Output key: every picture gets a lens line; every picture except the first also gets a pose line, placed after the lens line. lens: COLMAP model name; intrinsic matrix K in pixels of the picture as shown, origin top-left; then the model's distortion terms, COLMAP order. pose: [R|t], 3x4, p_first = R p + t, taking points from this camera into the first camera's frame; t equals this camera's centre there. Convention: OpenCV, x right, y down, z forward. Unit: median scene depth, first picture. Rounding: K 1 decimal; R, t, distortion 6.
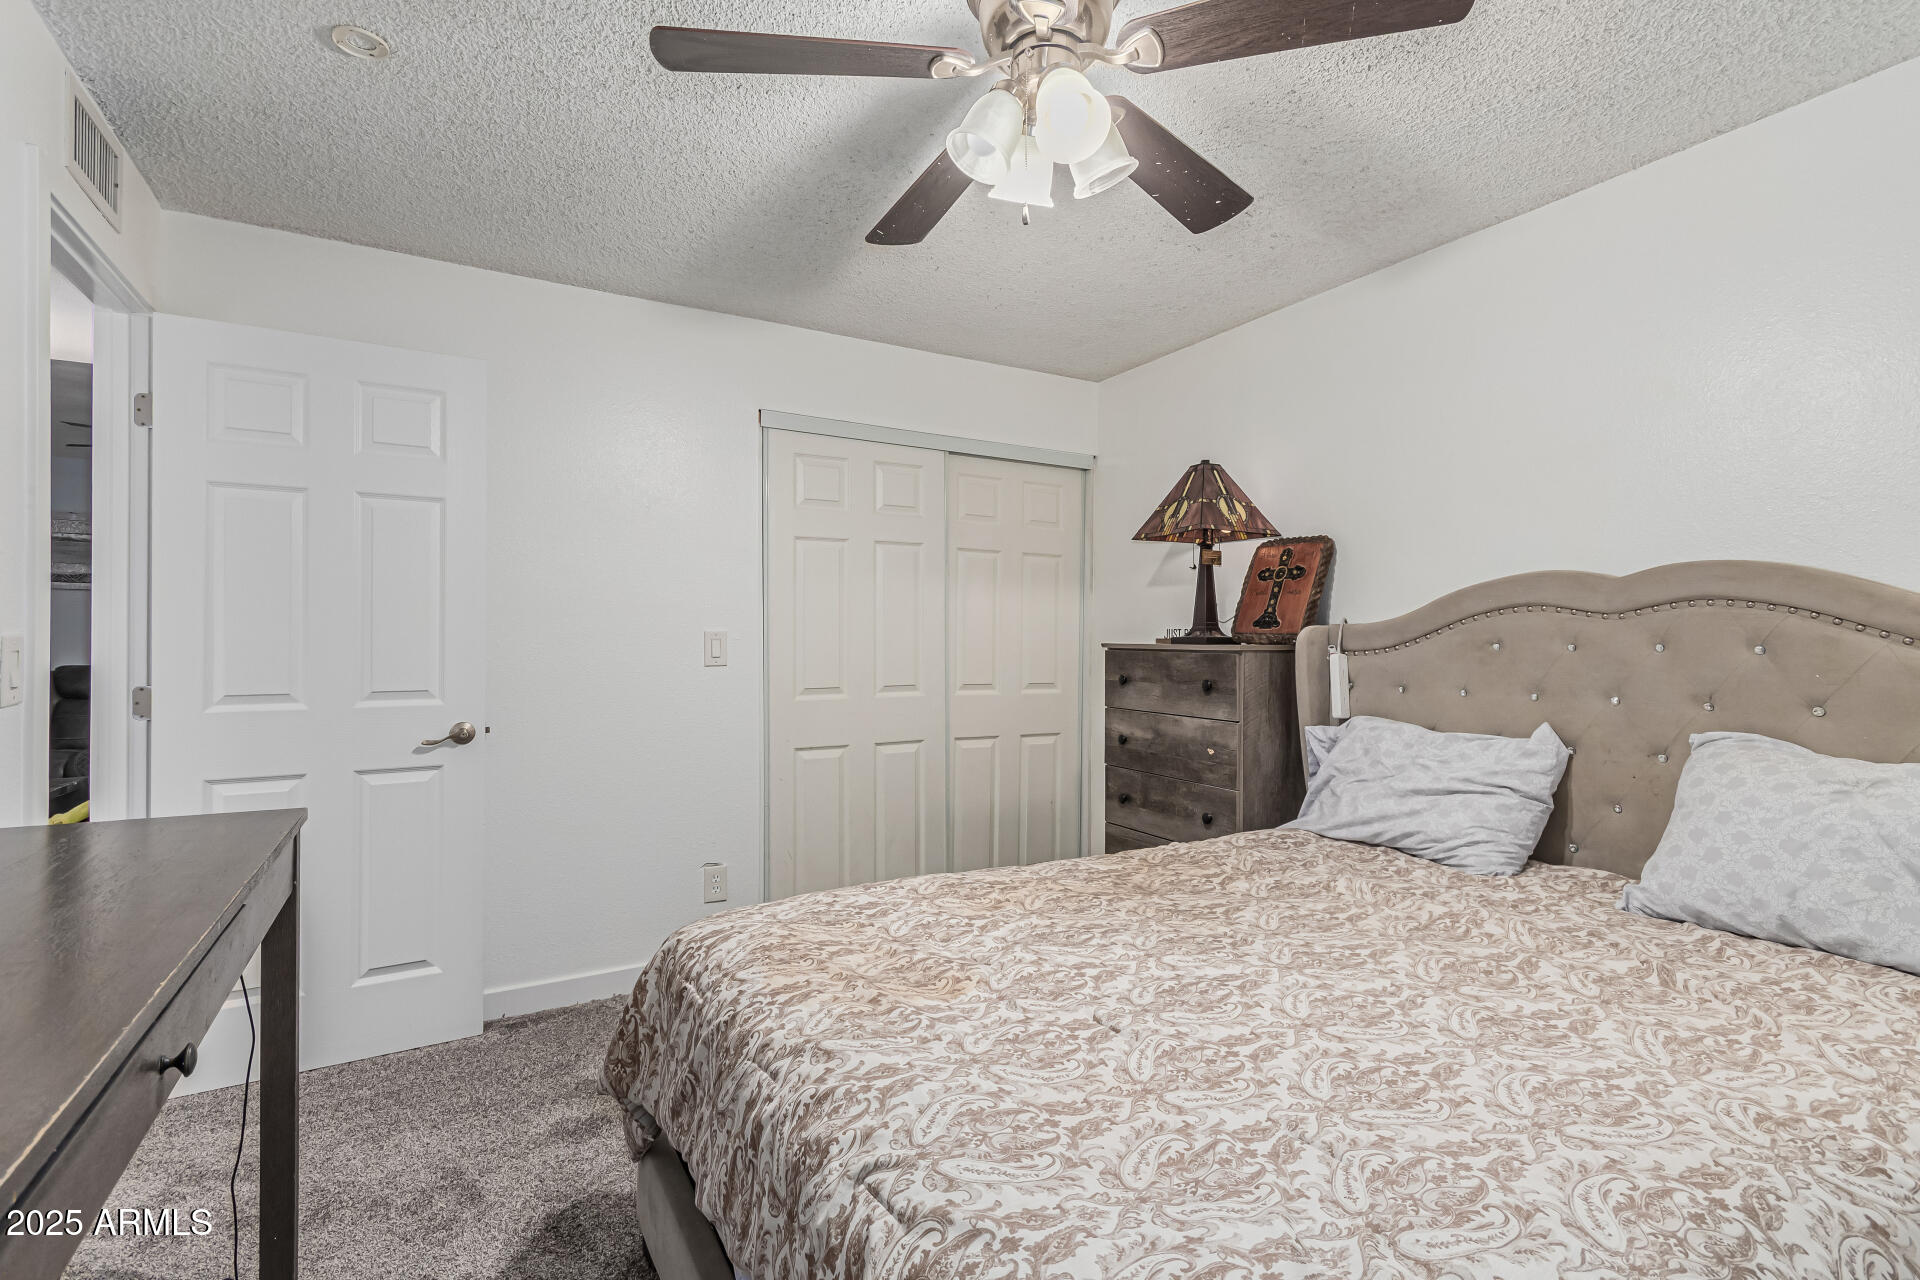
lens RADIAL K [[896.9, 0, 967.2], [0, 896.9, 642.5], [0, 0, 1]] dist [0.004992, 0.001370]
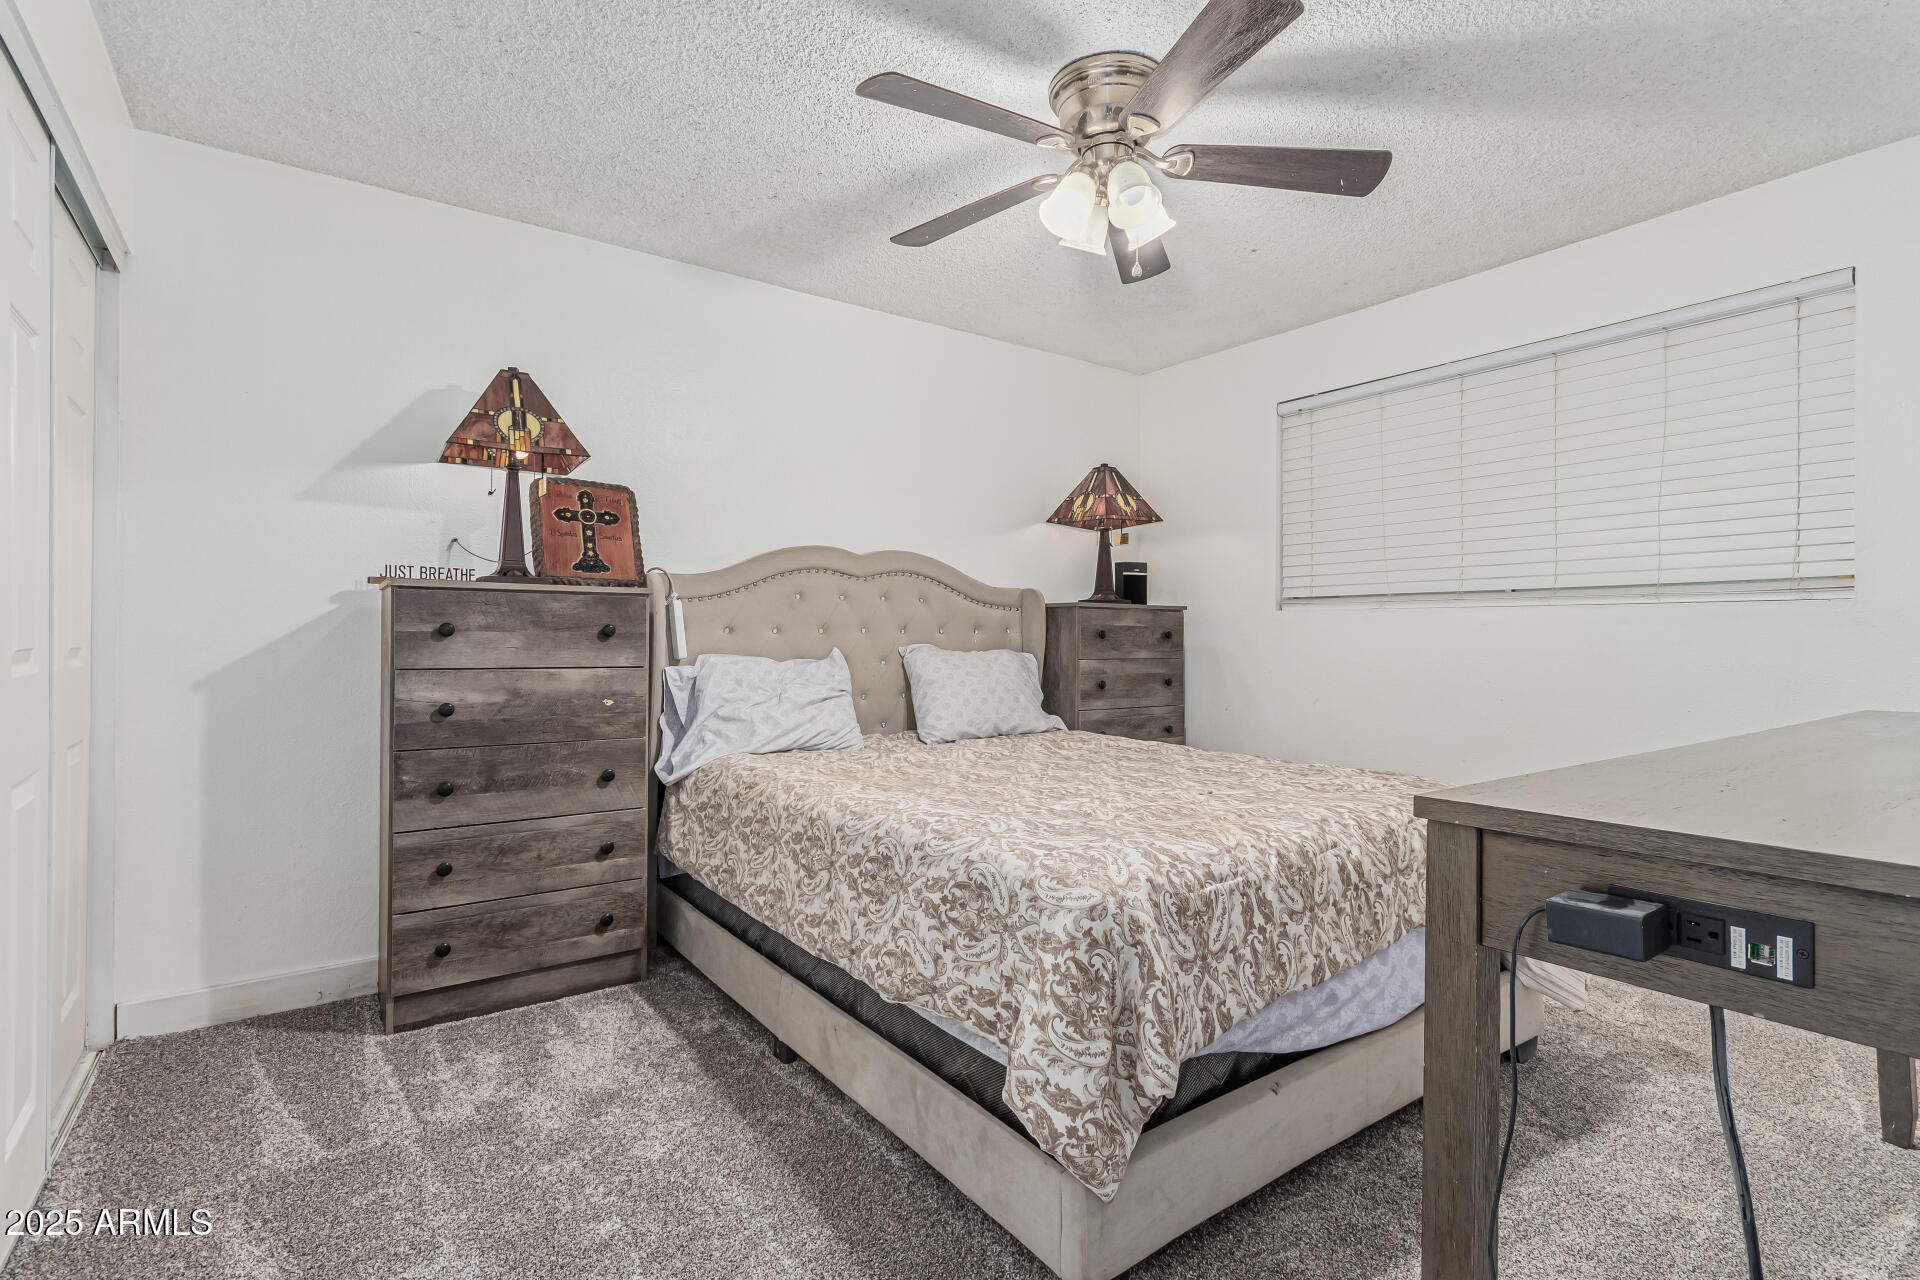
lens RADIAL K [[896.9, 0, 967.2], [0, 896.9, 642.5], [0, 0, 1]] dist [0.004992, 0.001370]
pose [[-0.103629, -0.012908, 0.994532, -0.683920], [-0.001583, 0.999917, 0.012812, 0.047404], [-0.994615, -0.000246, -0.103640, 0.729106]]
